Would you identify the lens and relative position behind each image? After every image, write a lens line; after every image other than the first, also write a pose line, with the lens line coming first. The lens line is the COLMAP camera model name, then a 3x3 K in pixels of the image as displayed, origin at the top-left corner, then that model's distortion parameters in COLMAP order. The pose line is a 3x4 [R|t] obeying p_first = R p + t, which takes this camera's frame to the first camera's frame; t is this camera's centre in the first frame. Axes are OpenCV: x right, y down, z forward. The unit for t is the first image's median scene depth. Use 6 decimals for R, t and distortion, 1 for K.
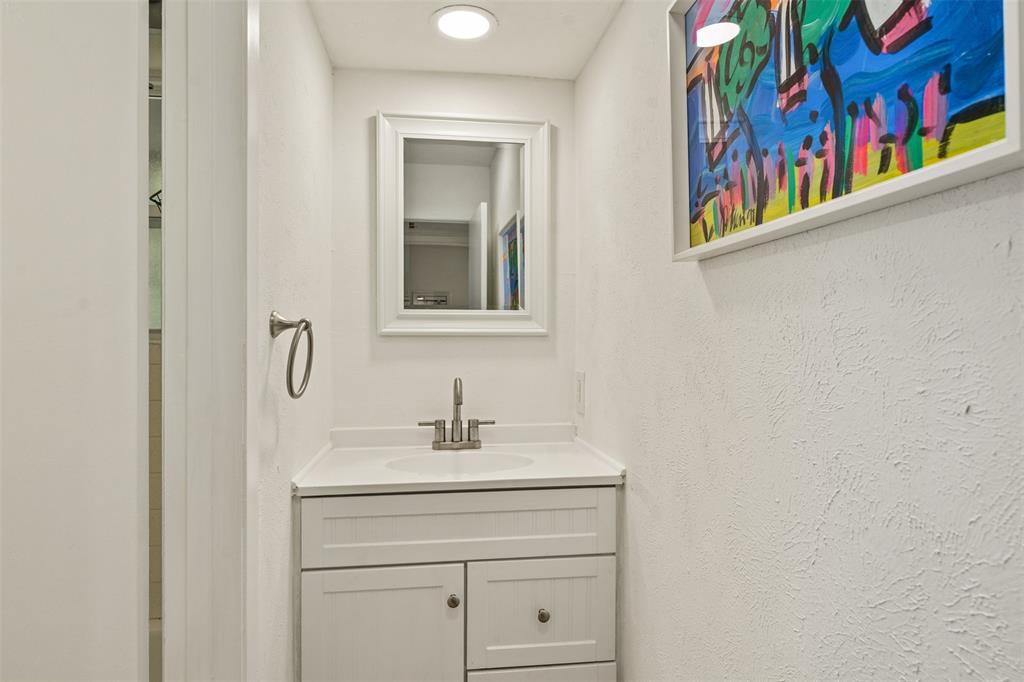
lens RADIAL K [[589.8, 0, 507.7], [0, 589.8, 341.1], [0, 0, 1]] dist [0.001421, 0.000030]
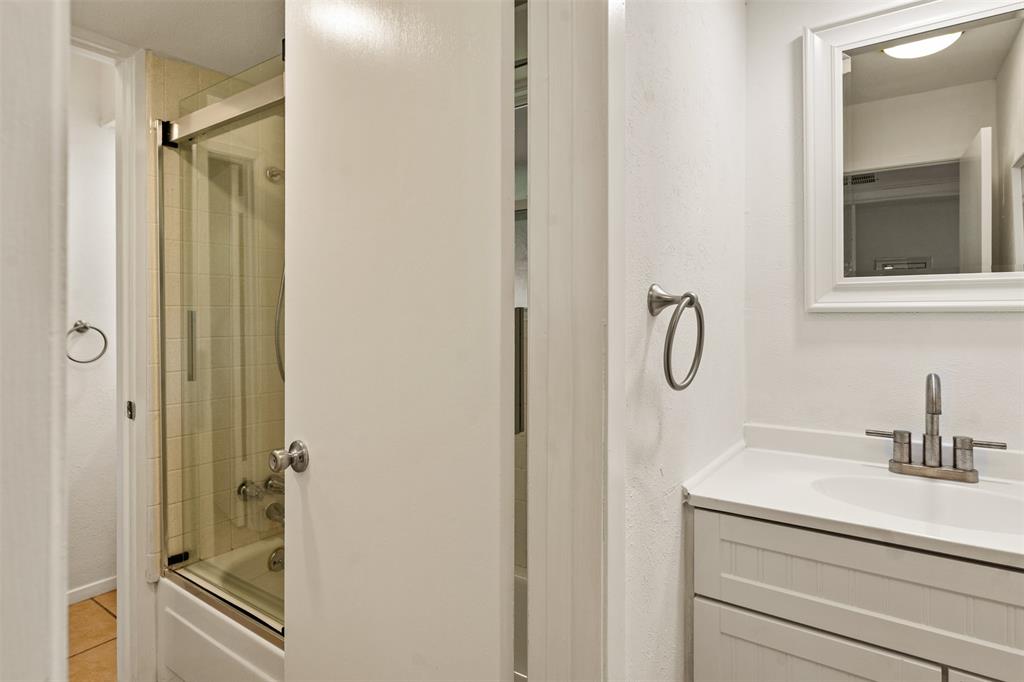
lens RADIAL K [[551.5, 0, 506.1], [0, 551.5, 317.1], [0, 0, 1]] dist [-0.000118, -0.000600]
pose [[0.725445, -0.003235, -0.688272, -0.003905], [0.002091, 0.999995, -0.002496, -0.001934], [0.688277, 0.000371, 0.725448, 0.195320]]
